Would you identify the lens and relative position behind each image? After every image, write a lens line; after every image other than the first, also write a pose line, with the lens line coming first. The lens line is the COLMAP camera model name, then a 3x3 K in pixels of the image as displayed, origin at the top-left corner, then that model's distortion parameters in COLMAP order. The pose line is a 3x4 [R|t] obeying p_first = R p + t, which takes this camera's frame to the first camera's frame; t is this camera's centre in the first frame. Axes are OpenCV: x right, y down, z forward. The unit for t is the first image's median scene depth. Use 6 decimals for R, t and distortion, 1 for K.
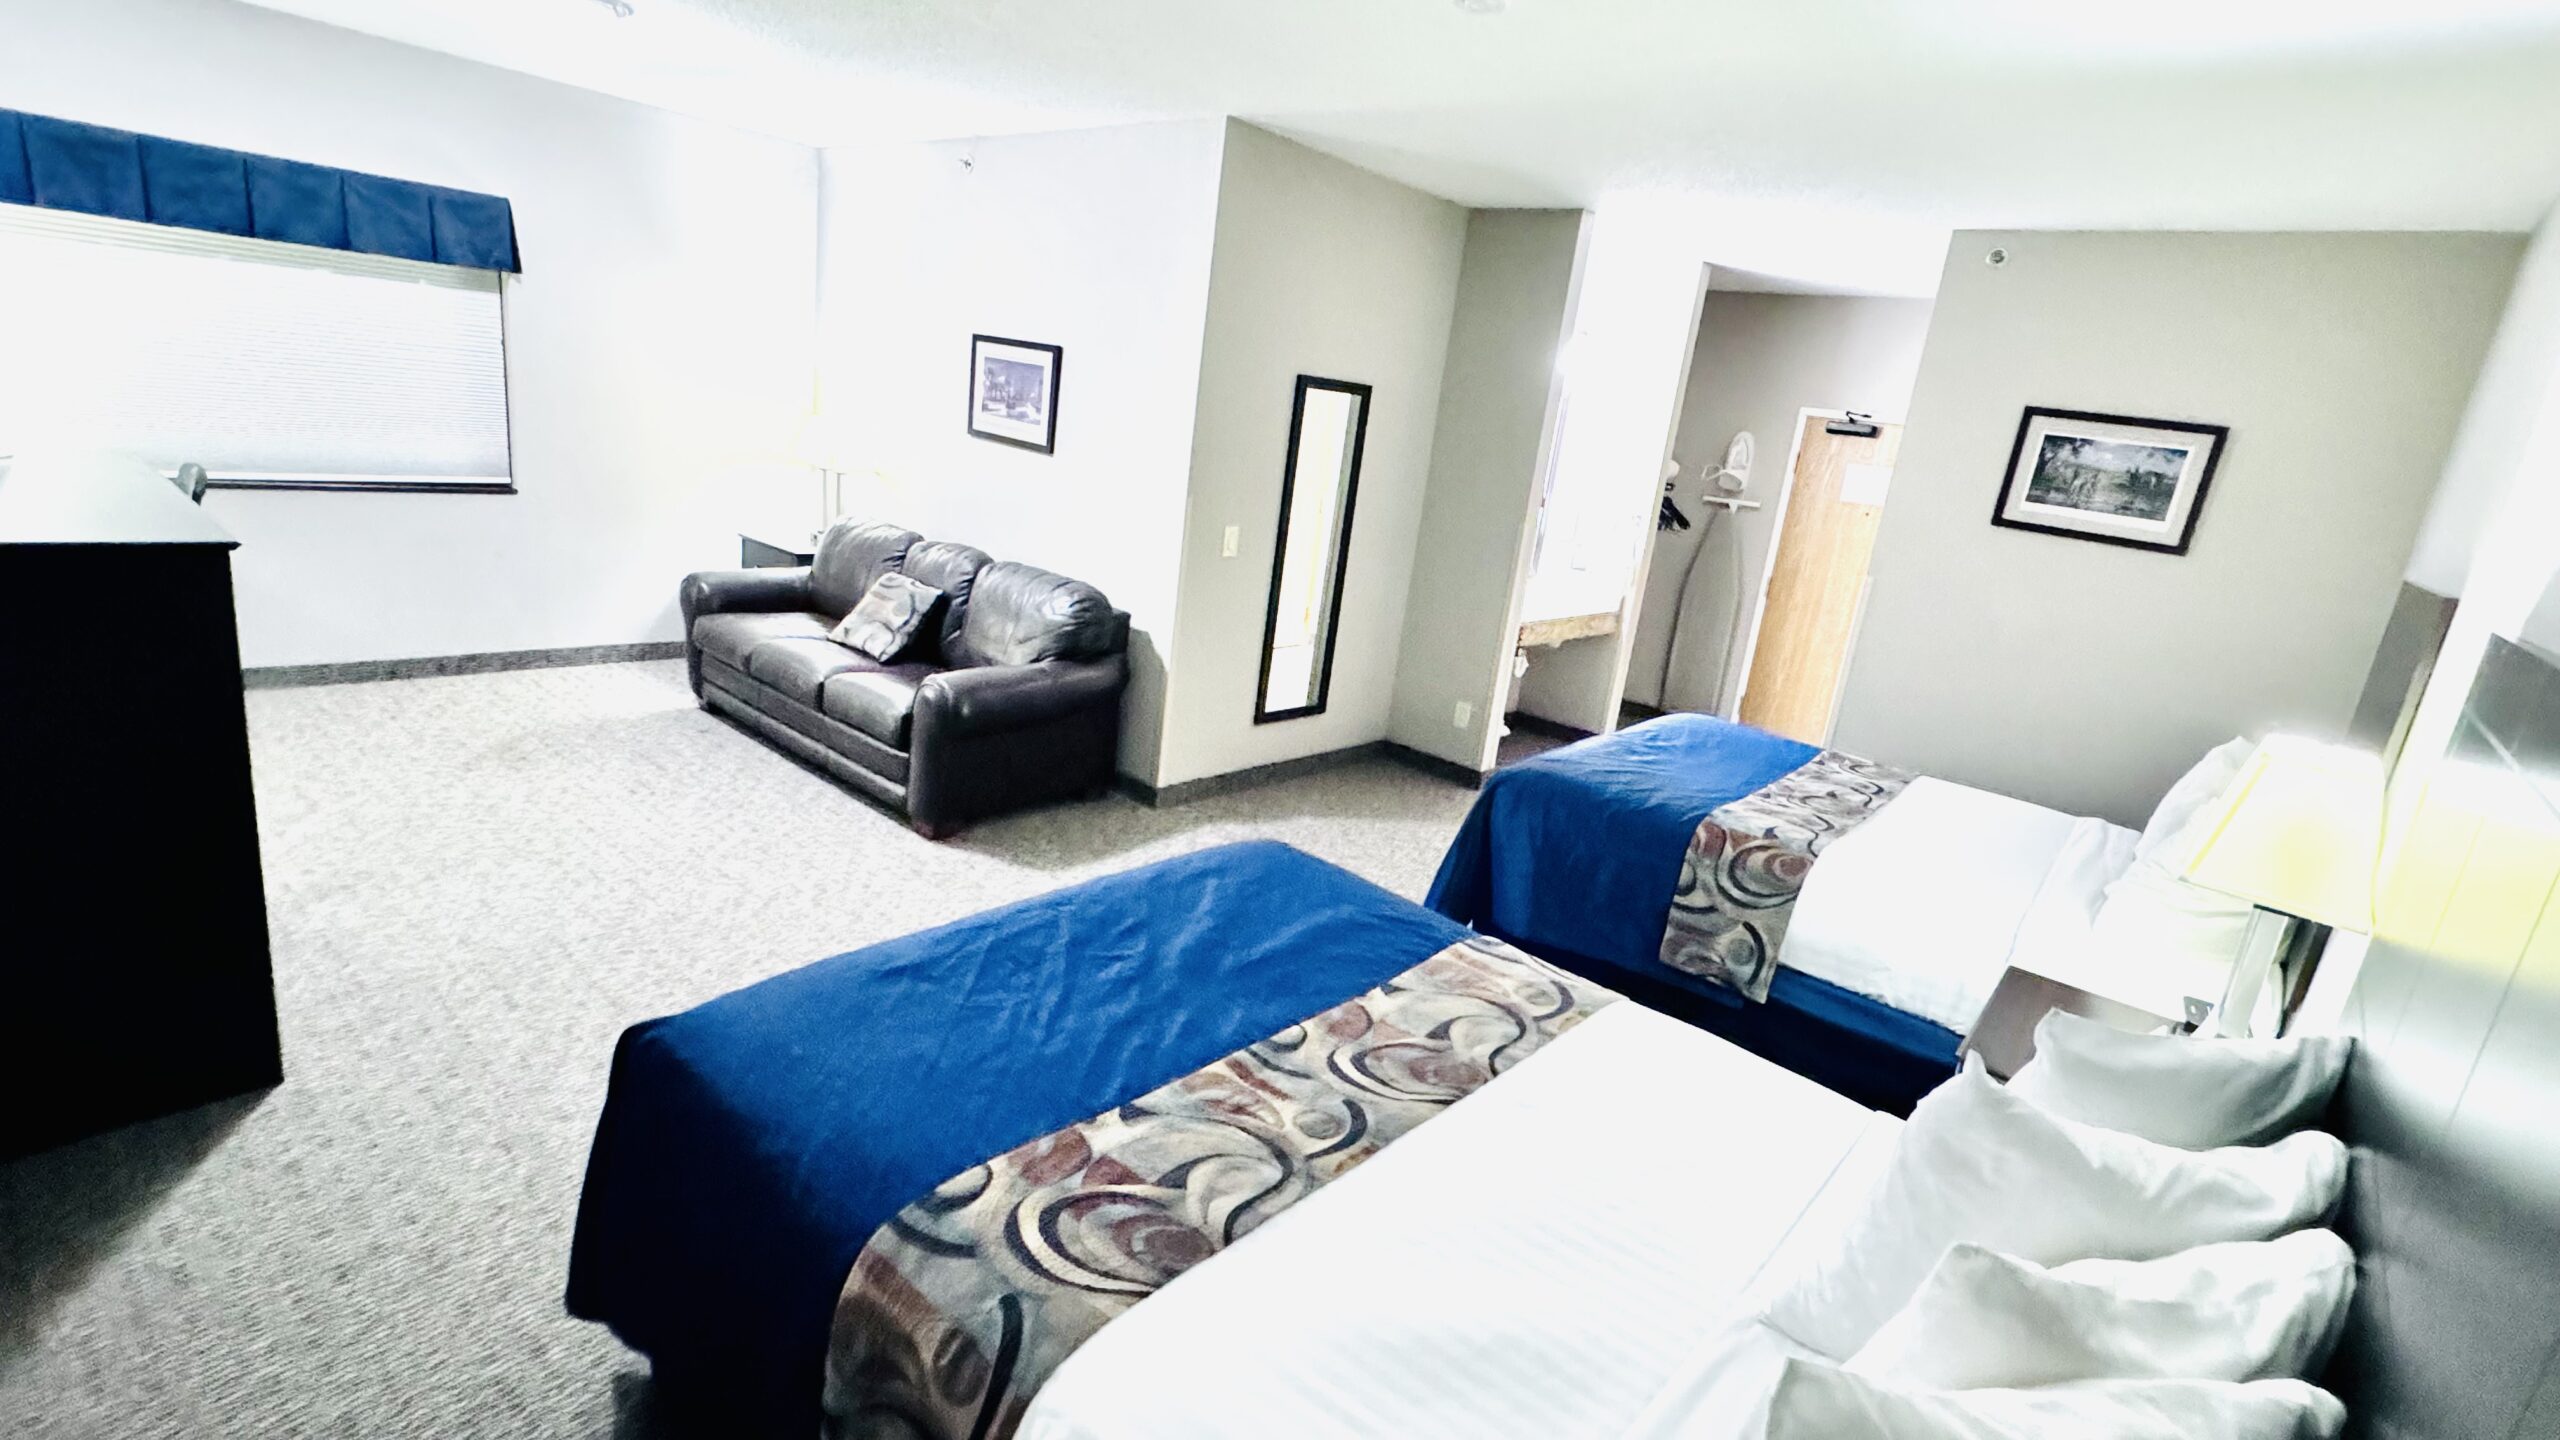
lens RADIAL K [[1181.9, 0, 1293.6], [0, 1181.9, 723.9], [0, 0, 1]] dist [-0.000340, 0.000211]
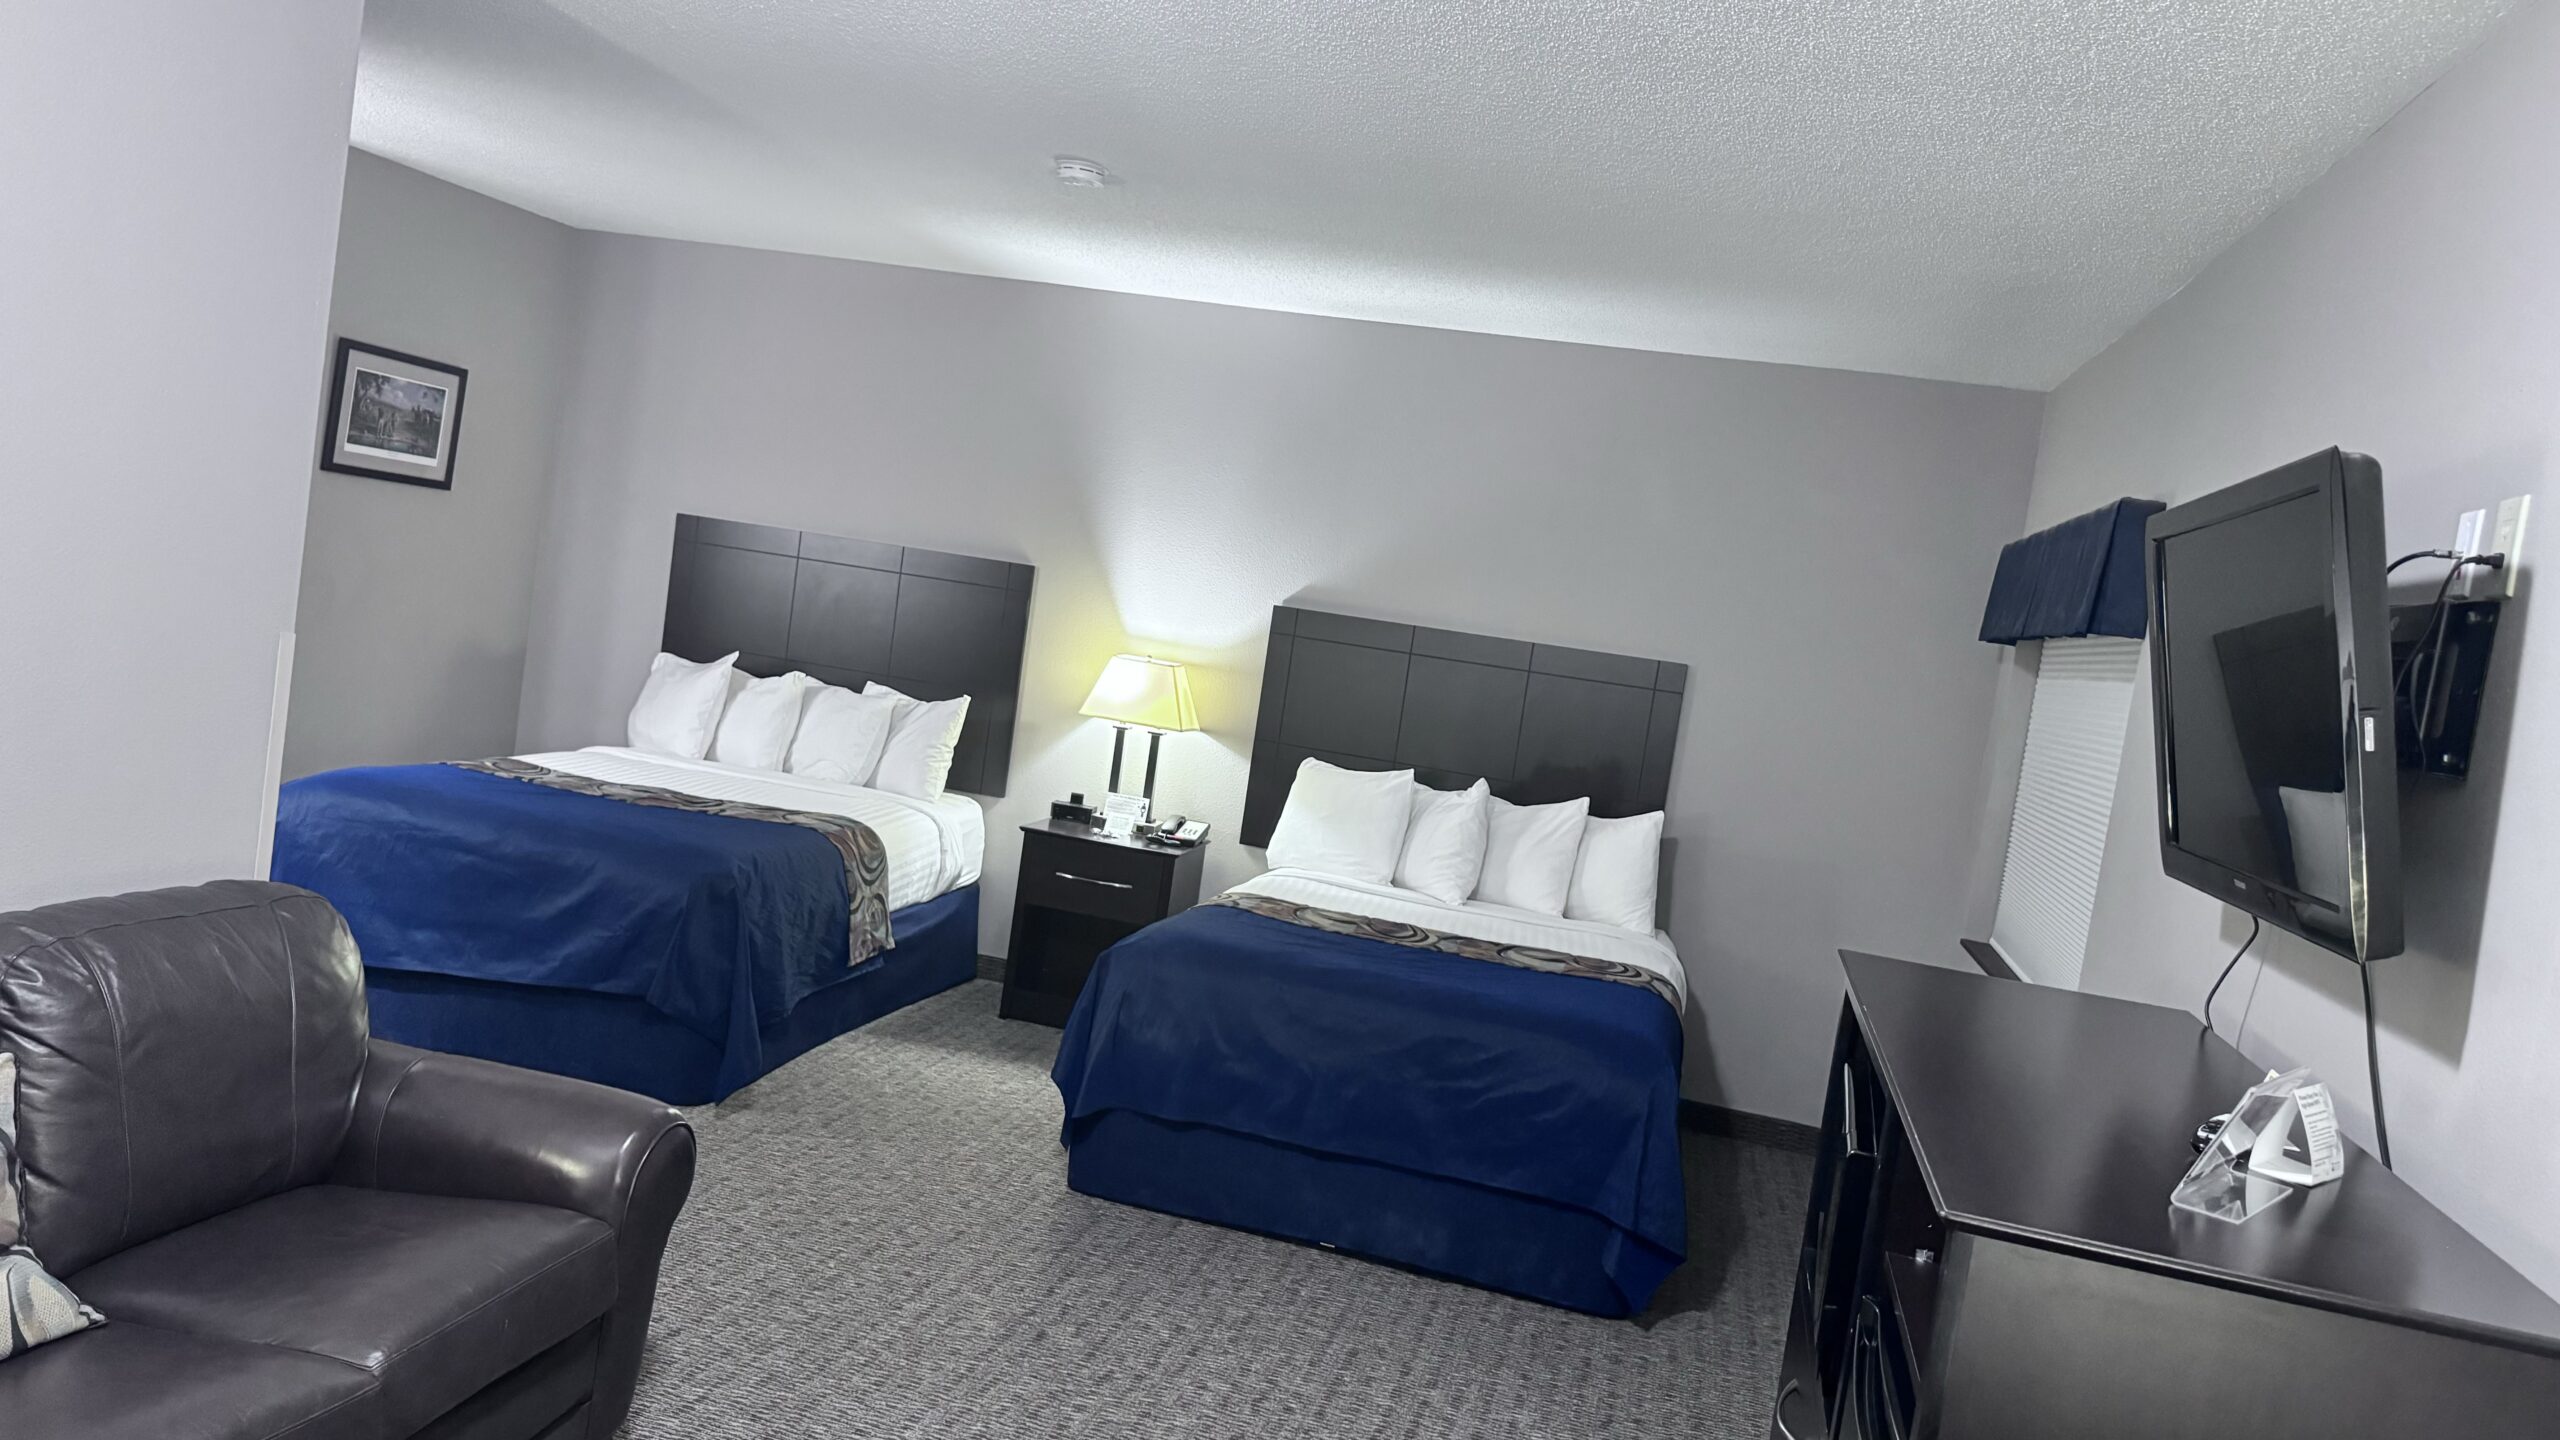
lens RADIAL K [[1644.7, 0, 1281.8], [0, 1644.7, 714.8], [0, 0, 1]] dist [-0.002574, -0.000765]
pose [[-0.398159, -0.251706, 0.882108, -0.855124], [0.046466, 0.954849, 0.293436, -0.338002], [-0.916139, 0.157822, -0.368486, 0.875801]]
